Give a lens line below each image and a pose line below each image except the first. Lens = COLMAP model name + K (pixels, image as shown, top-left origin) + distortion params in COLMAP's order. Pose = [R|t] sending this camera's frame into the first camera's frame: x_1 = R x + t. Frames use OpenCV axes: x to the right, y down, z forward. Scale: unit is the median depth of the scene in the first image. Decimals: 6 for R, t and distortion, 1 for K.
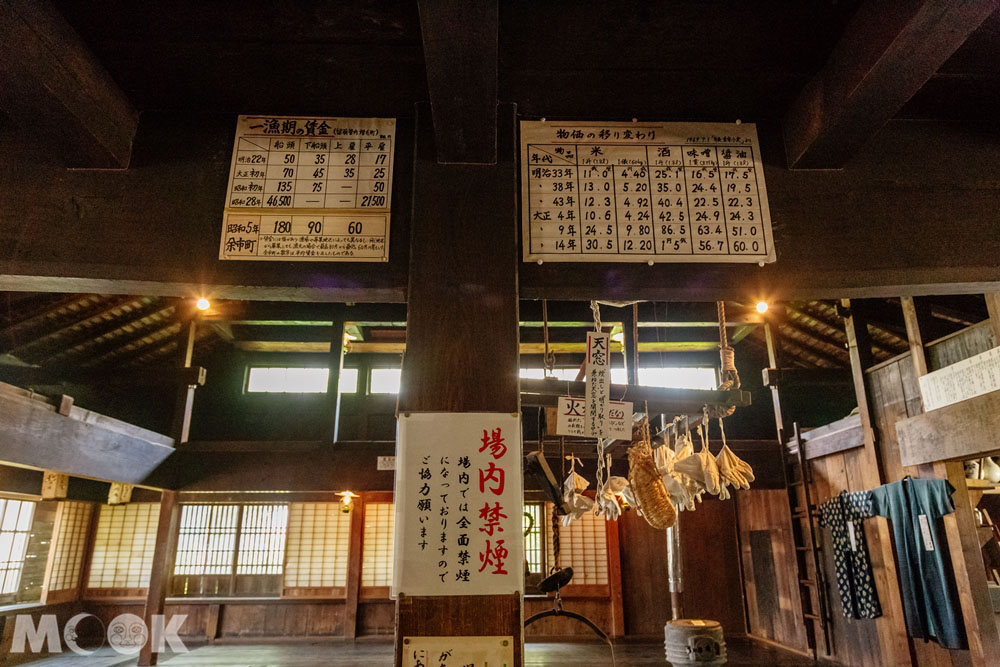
lens RADIAL K [[664.9, 0, 500.0], [0, 664.9, 333.5], [0, 0, 1]] dist [0.000082, 0.000908]
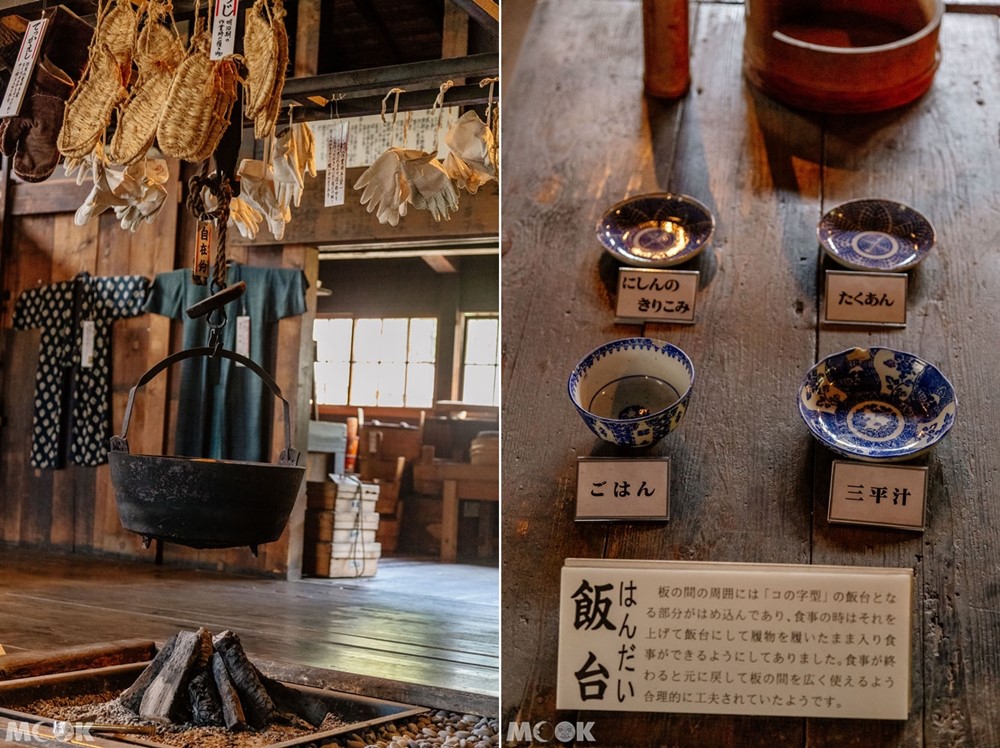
lens RADIAL K [[1351.0, 0, 252.9], [0, 1351.0, 372.7], [0, 0, 1]] dist [-0.002501, -0.006603]
pose [[0.582308, 0.090458, 0.807920, -0.383163], [-0.304921, 0.945541, 0.113905, 0.135786], [-0.753618, -0.312680, 0.578179, 0.143573]]
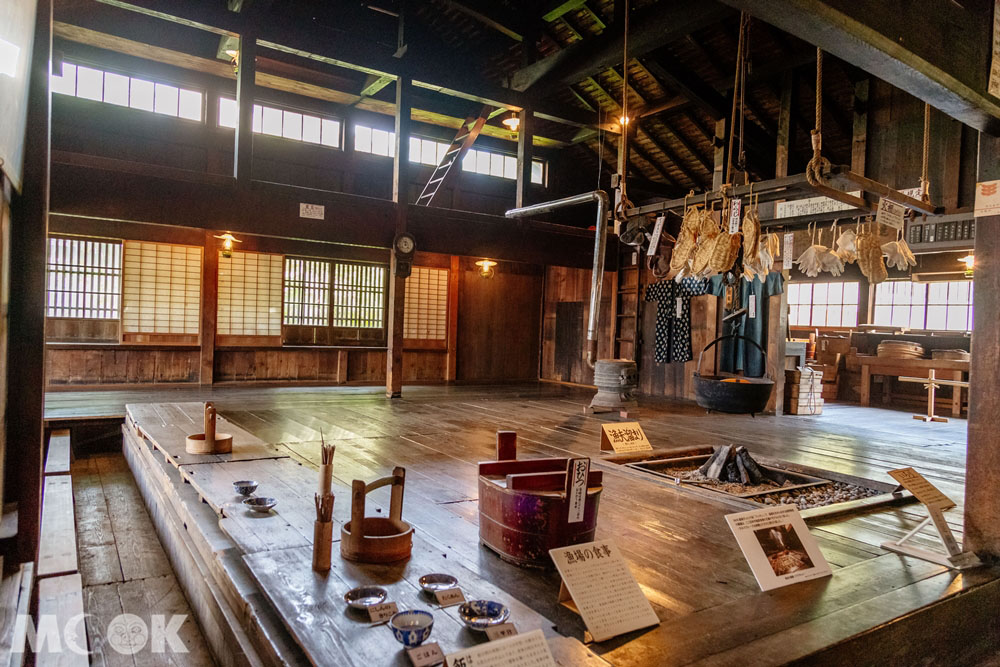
lens RADIAL K [[664.9, 0, 500.0], [0, 664.9, 333.5], [0, 0, 1]] dist [0.000082, 0.000908]
pose [[0.842959, 0.031609, 0.537048, -0.518392], [-0.203927, 0.942546, 0.264613, 0.061345], [-0.497828, -0.332577, 0.800974, 0.050089]]
